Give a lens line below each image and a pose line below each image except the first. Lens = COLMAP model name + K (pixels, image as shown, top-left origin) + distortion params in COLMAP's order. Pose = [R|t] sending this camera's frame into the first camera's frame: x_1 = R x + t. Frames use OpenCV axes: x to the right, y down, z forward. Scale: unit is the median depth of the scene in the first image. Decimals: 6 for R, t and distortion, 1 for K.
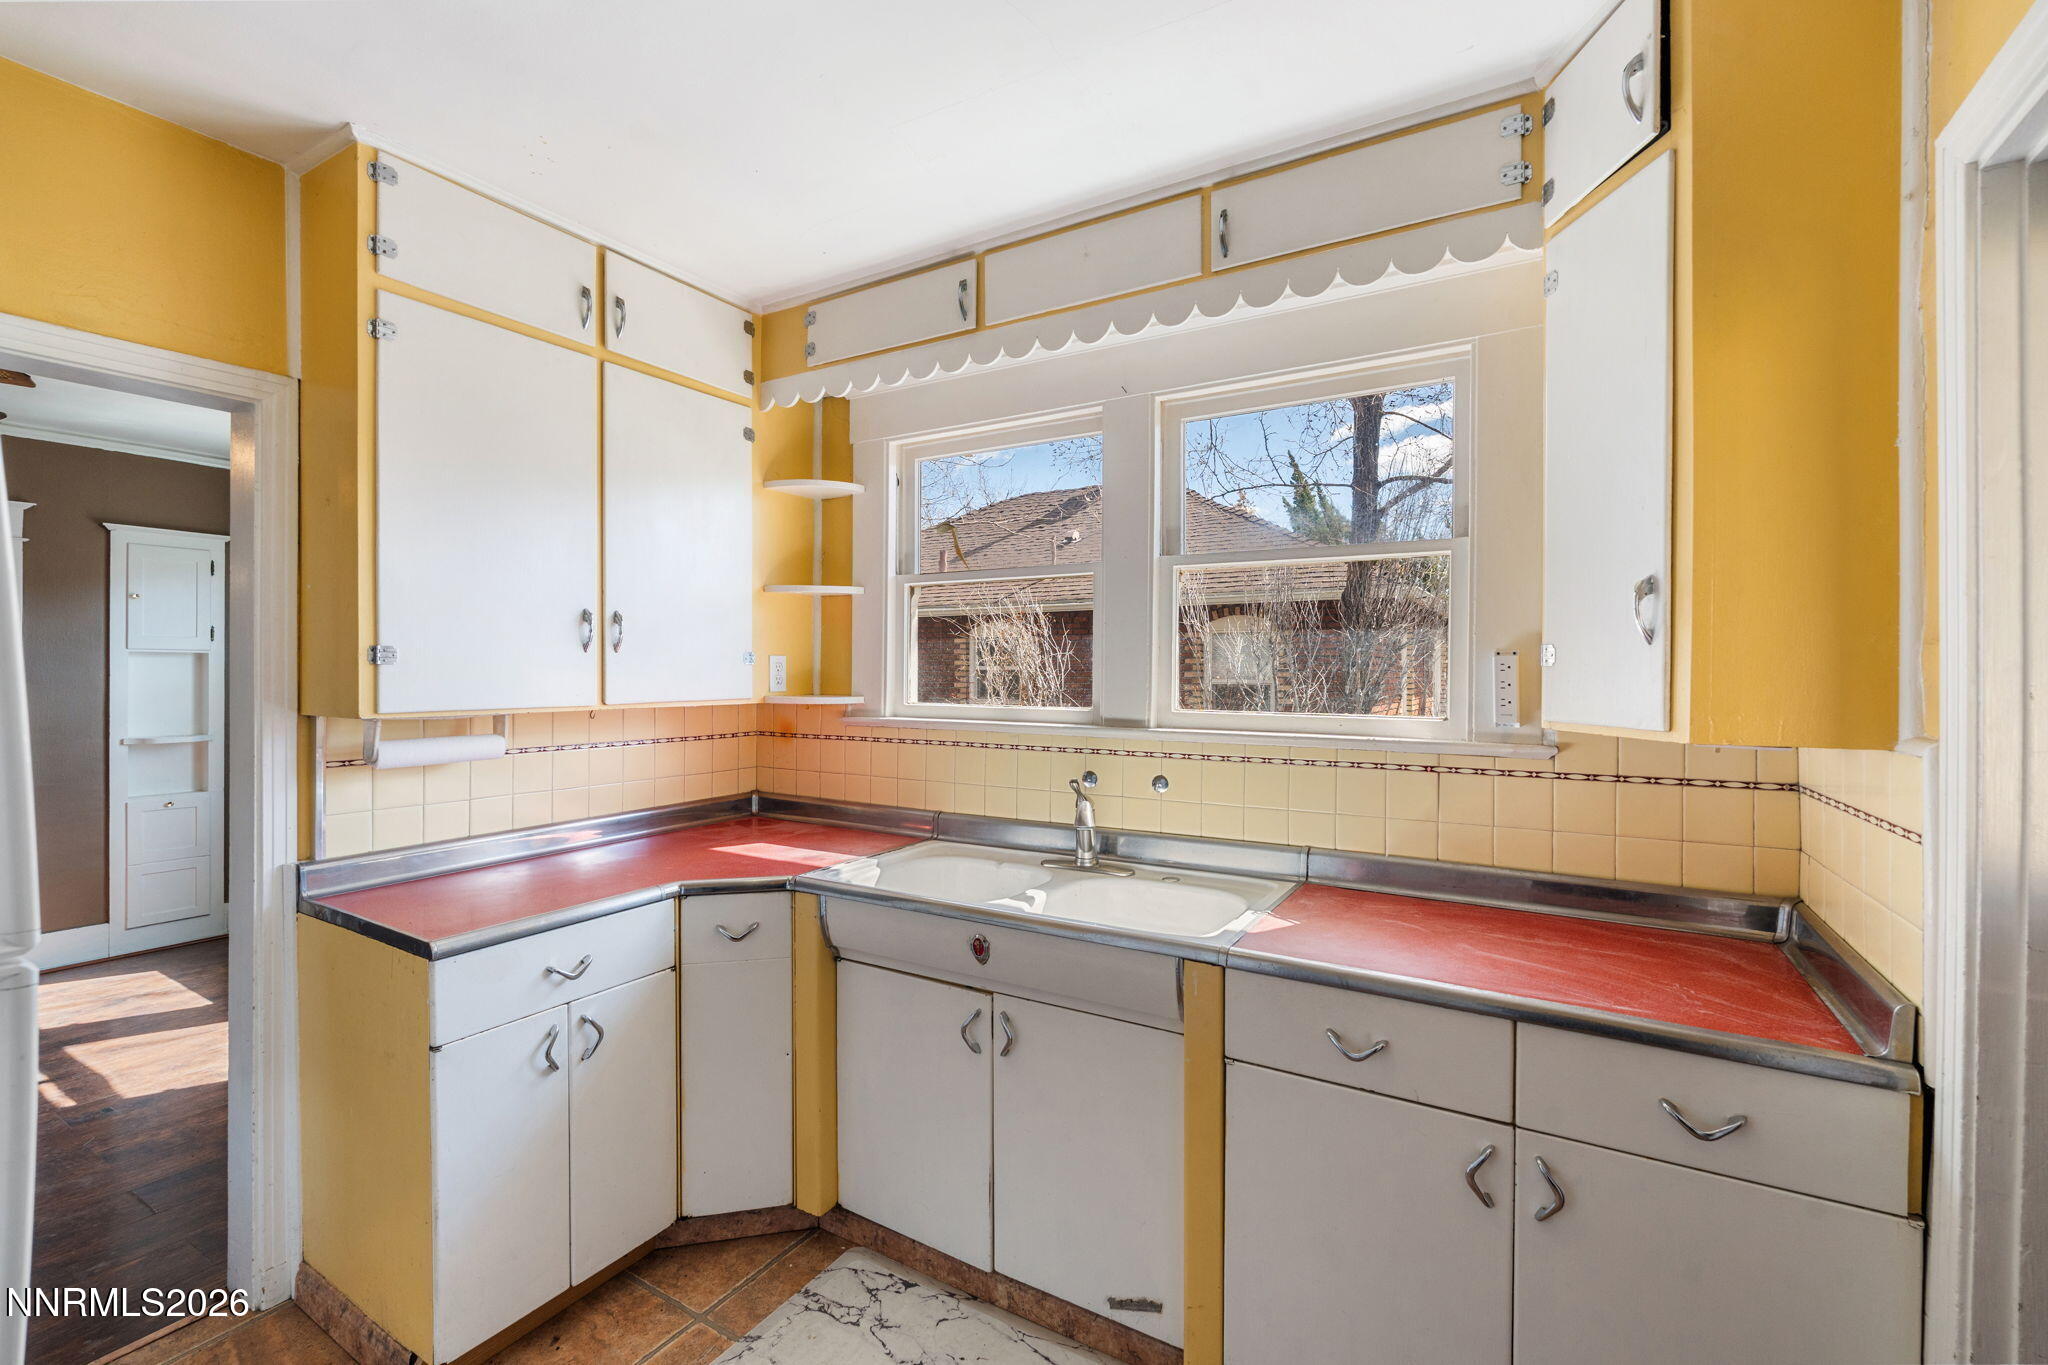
lens RADIAL K [[895.8, 0, 1017.3], [0, 895.8, 668.1], [0, 0, 1]] dist [-0.003391, 0.001713]
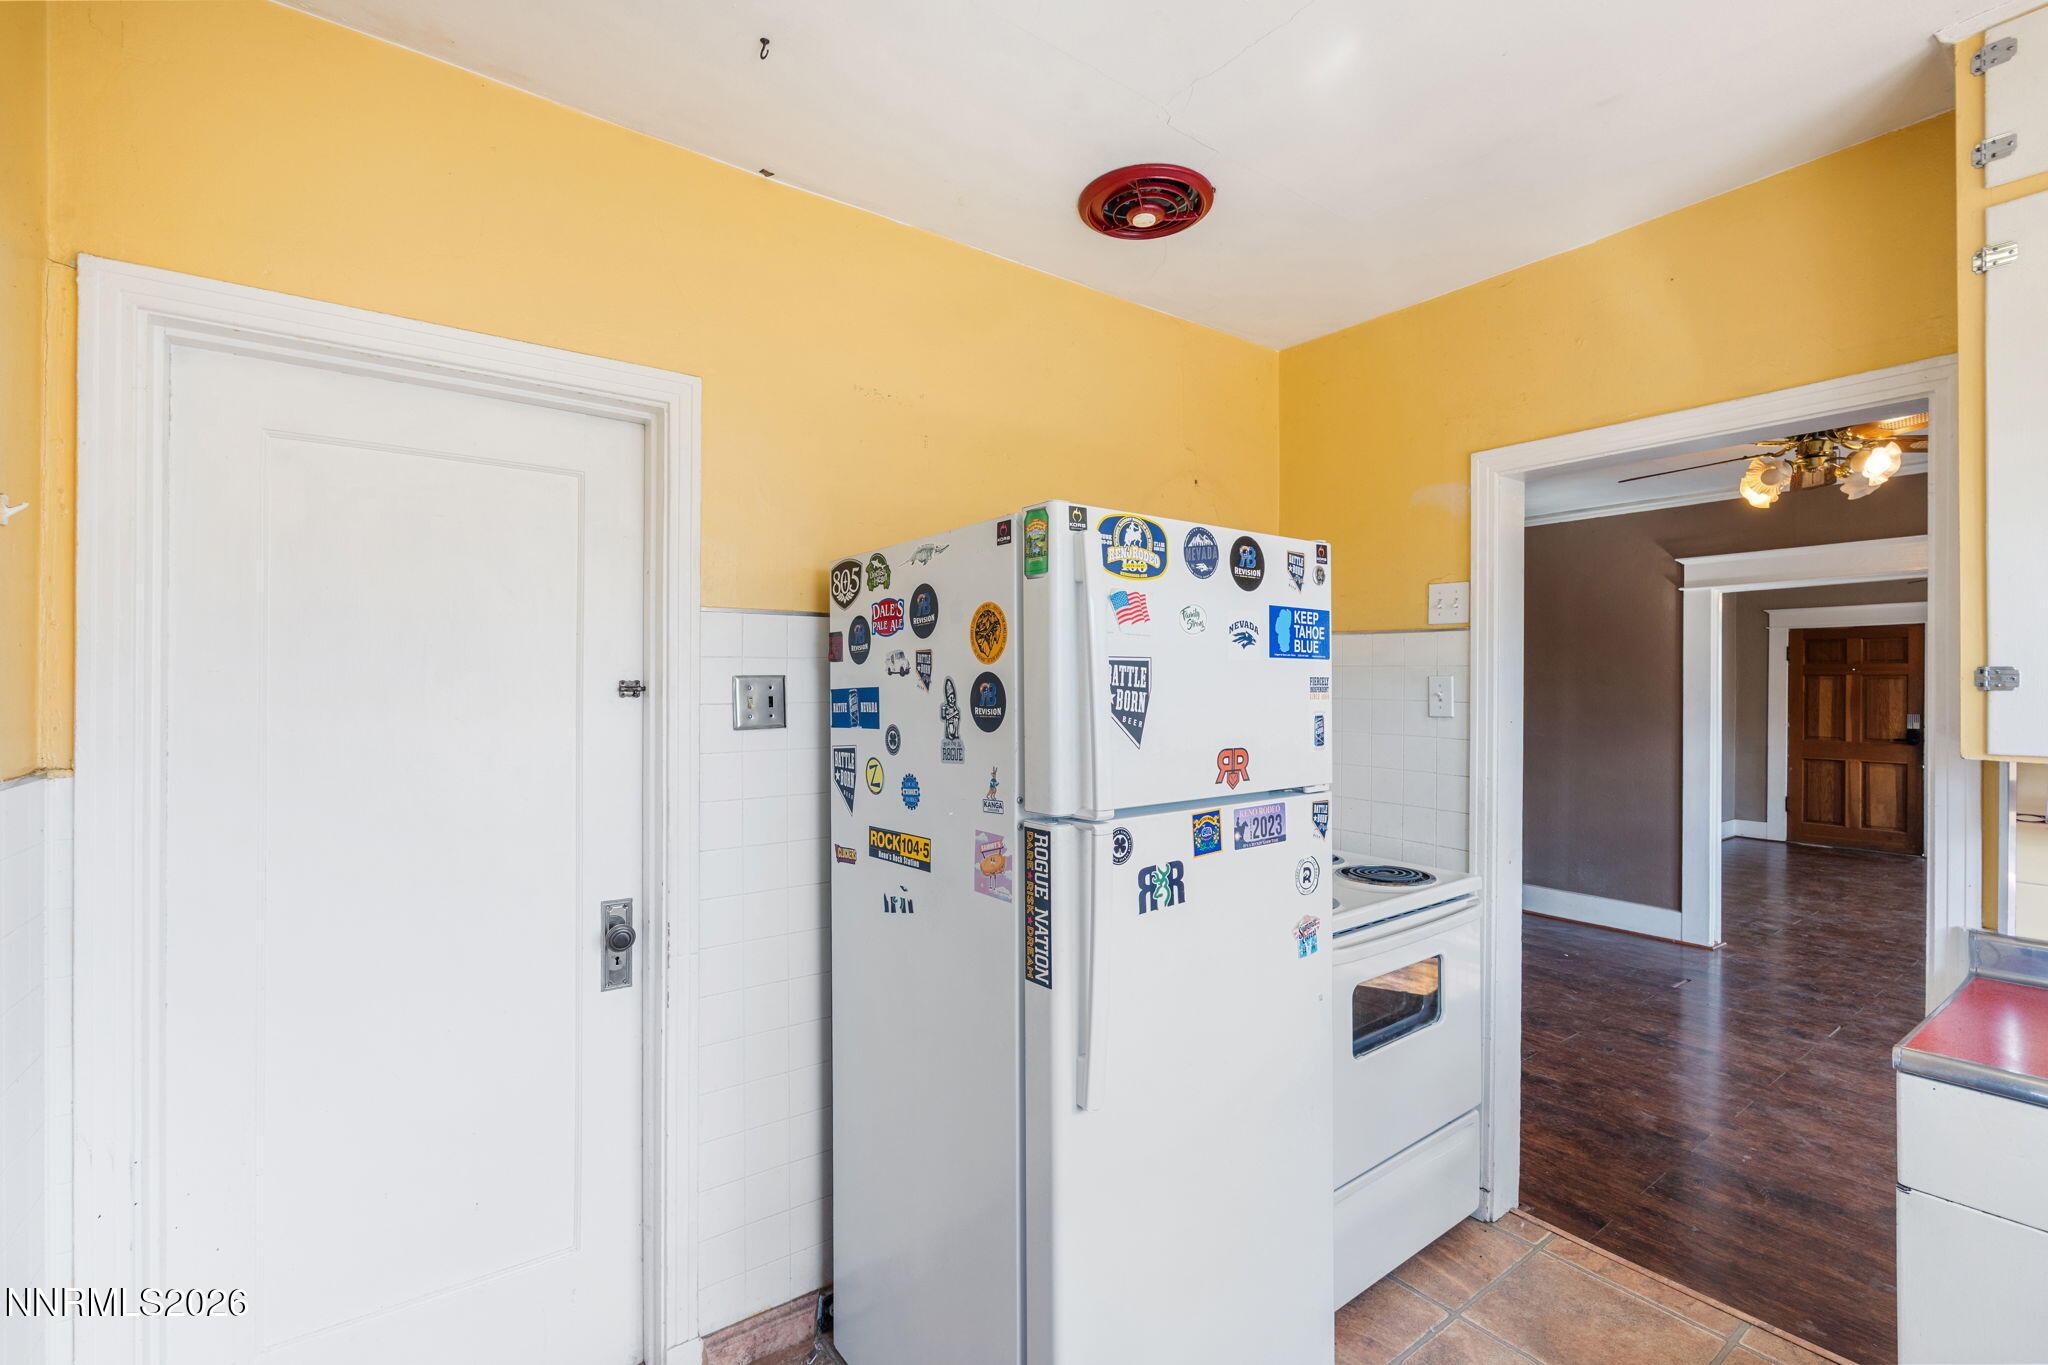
lens RADIAL K [[895.8, 0, 1021.0], [0, 895.8, 683.3], [0, 0, 1]] dist [-0.003391, 0.001713]
pose [[-0.373438, -0.007210, -0.927627, 0.250034], [-0.006680, 0.999965, -0.005083, -0.000560], [0.927631, 0.004298, -0.373473, 0.403057]]
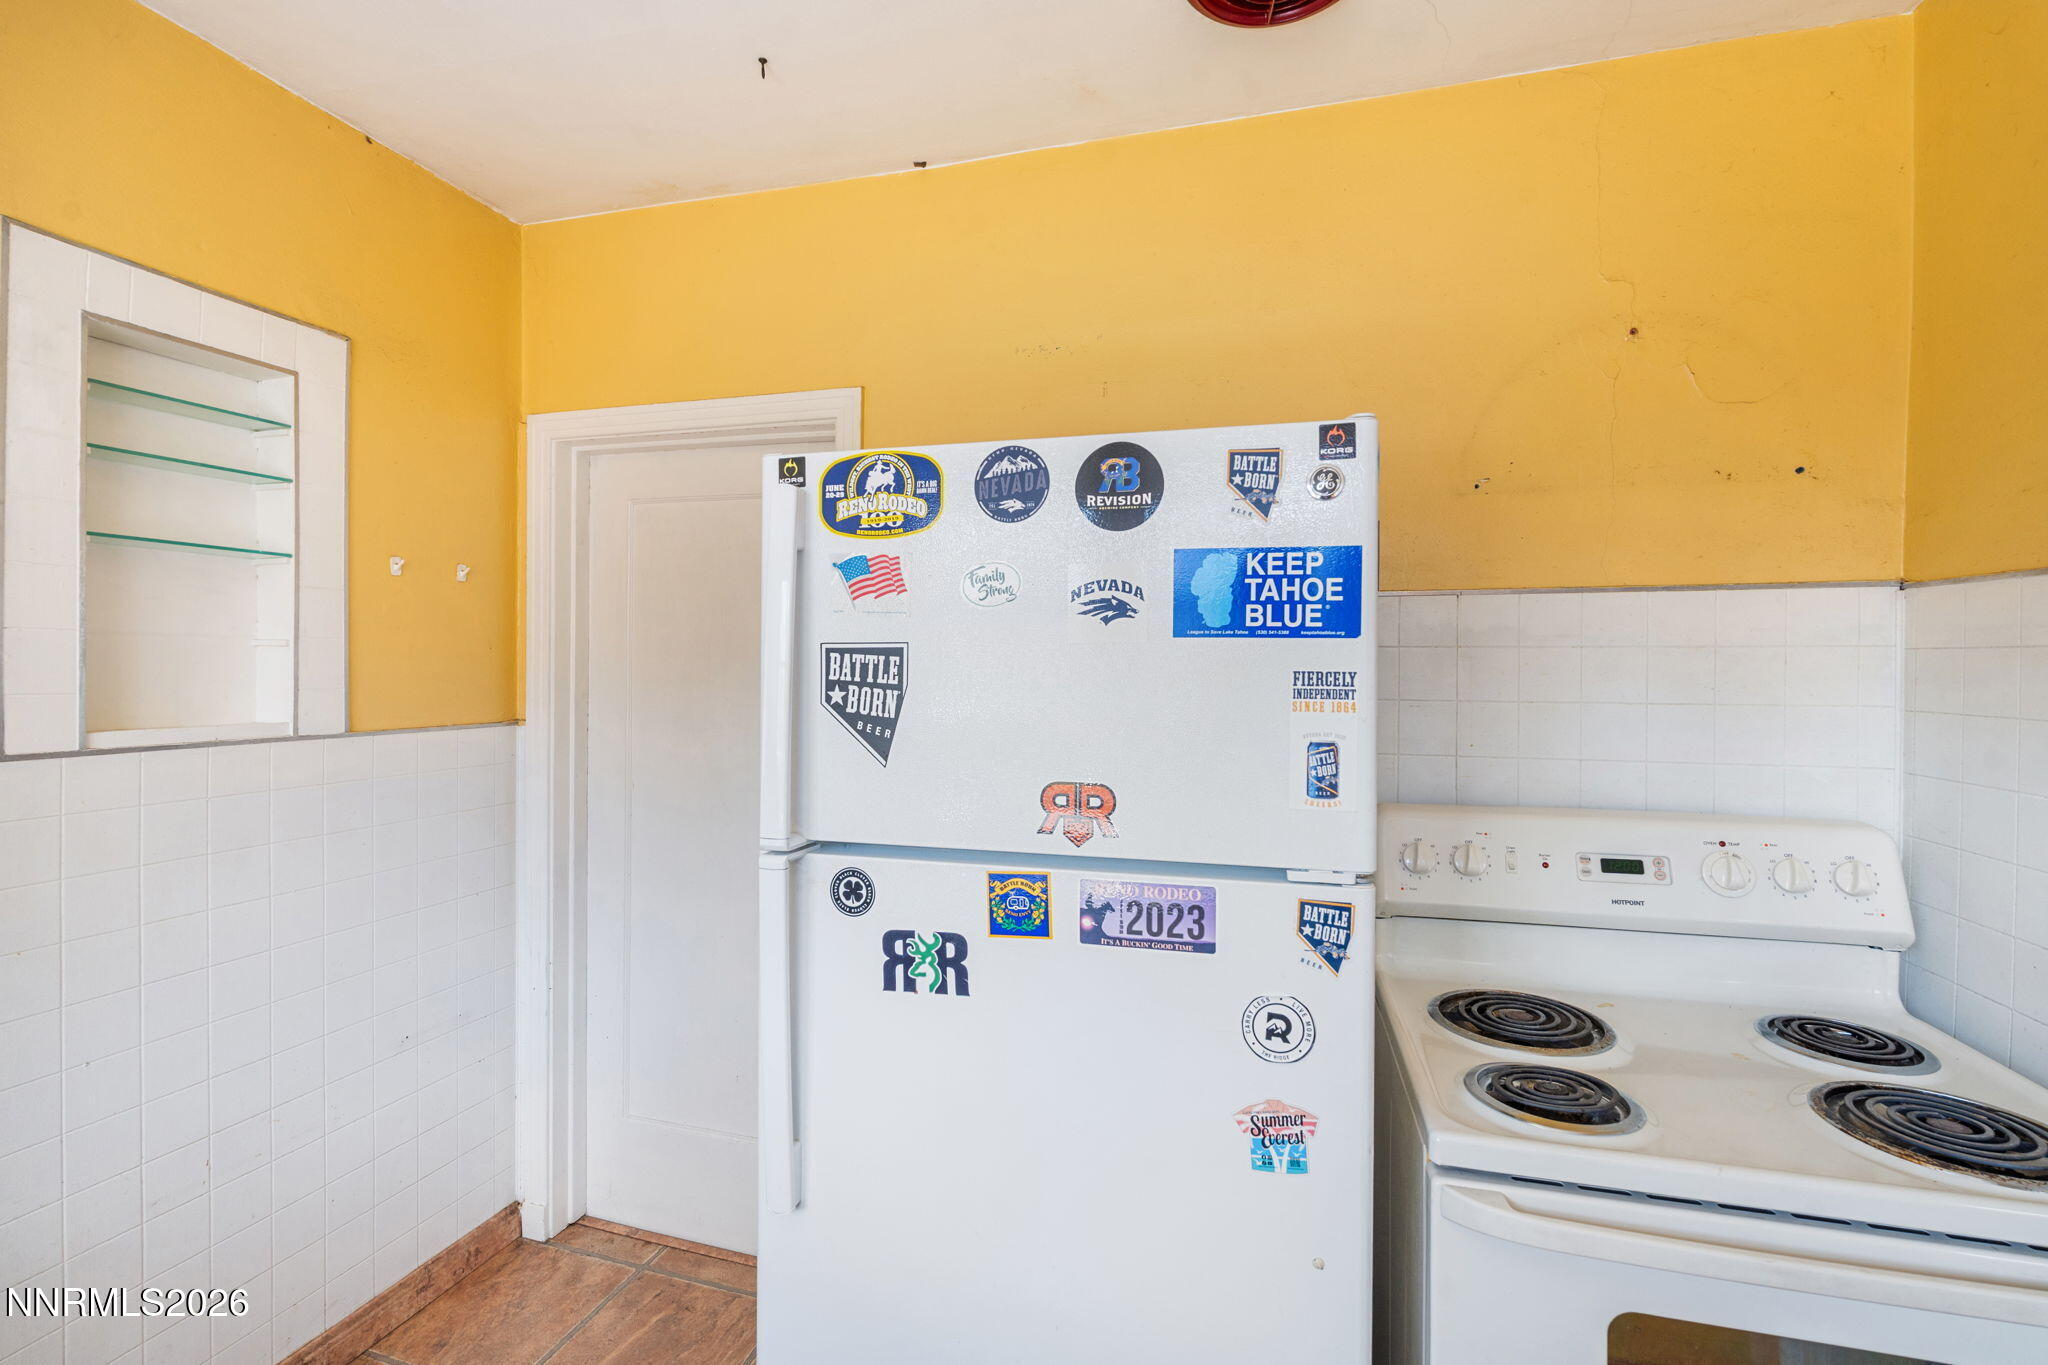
lens RADIAL K [[922.5, 0, 1032.5], [0, 922.5, 678.9], [0, 0, 1]] dist [-0.003716, 0.001770]
pose [[-0.963871, -0.012083, -0.266094, -0.313438], [-0.015574, 0.999818, 0.011013, -0.010407], [0.265913, 0.014759, -0.963884, 0.727673]]
